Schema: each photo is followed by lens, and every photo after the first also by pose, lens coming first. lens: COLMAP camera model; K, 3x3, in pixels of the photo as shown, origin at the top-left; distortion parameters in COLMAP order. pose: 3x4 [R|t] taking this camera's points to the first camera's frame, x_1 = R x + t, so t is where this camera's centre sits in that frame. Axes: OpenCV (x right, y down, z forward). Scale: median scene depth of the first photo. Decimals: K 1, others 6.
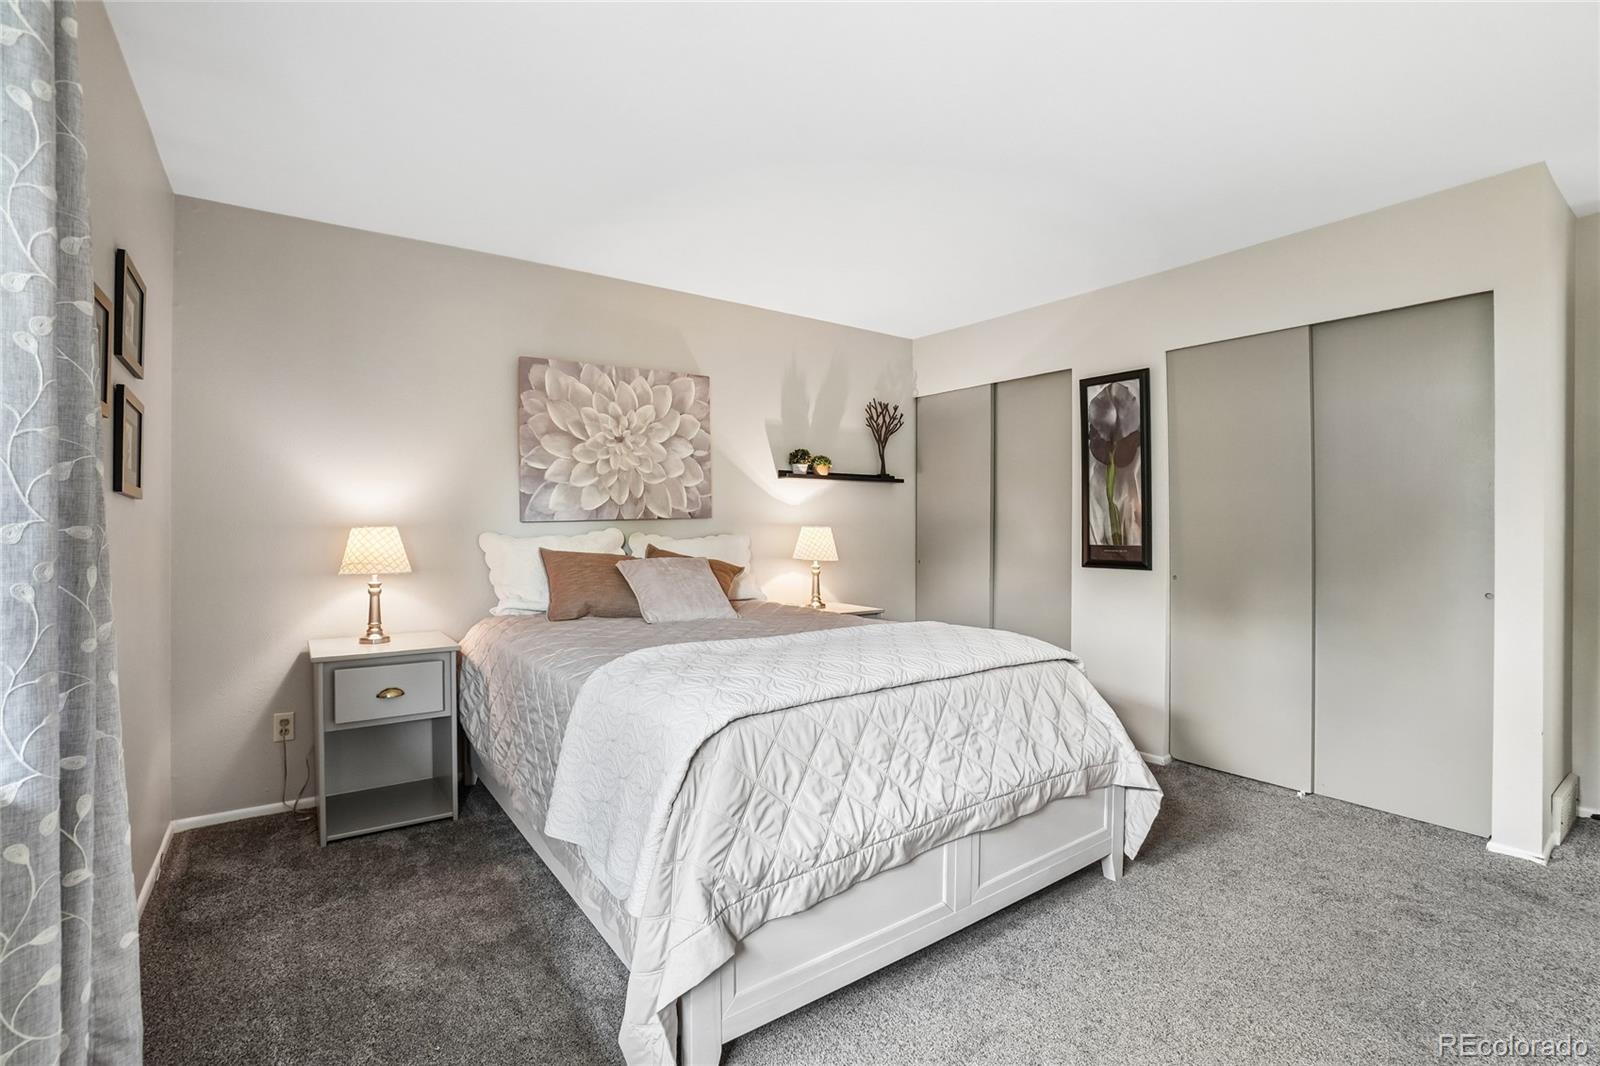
lens RADIAL K [[711.4, 0, 786.1], [0, 711.4, 522.7], [0, 0, 1]] dist [-0.050005, 0.014541]
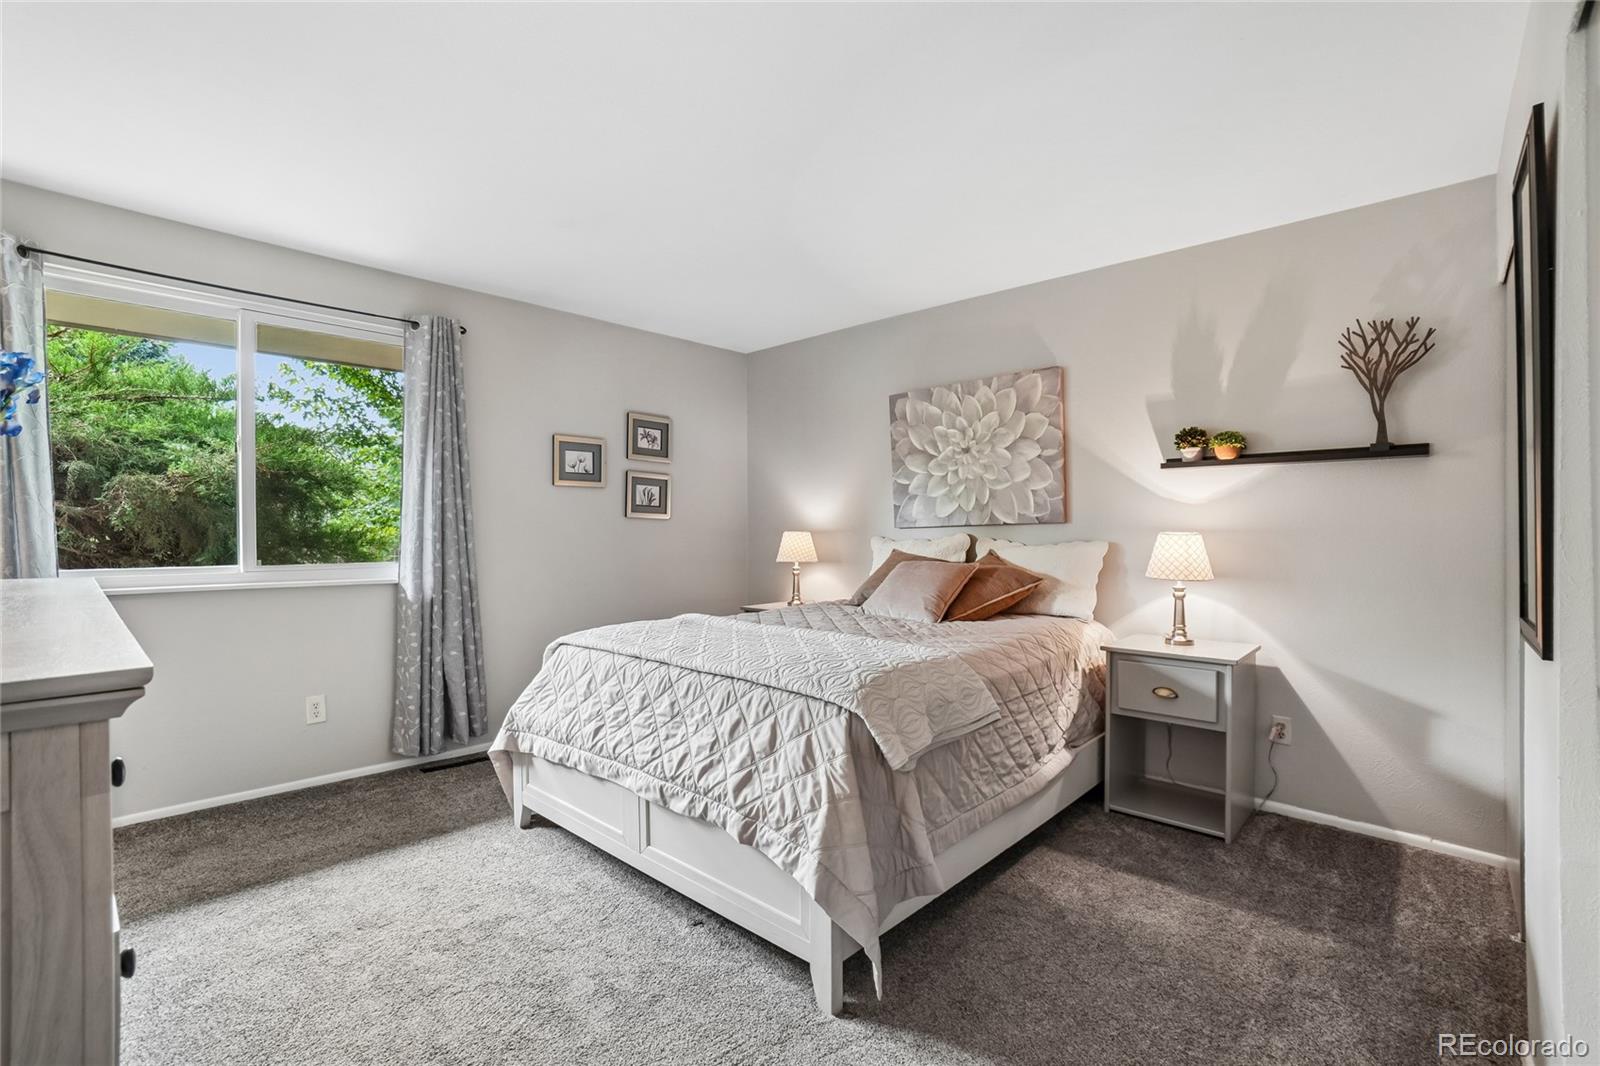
lens RADIAL K [[711.4, 0, 784.8], [0, 711.4, 532.1], [0, 0, 1]] dist [-0.050005, 0.014541]
pose [[0.206676, 0.001352, -0.978409, 0.708676], [0.002275, 0.999996, 0.001862, 0.002671], [0.978407, -0.002611, 0.206672, 0.484734]]
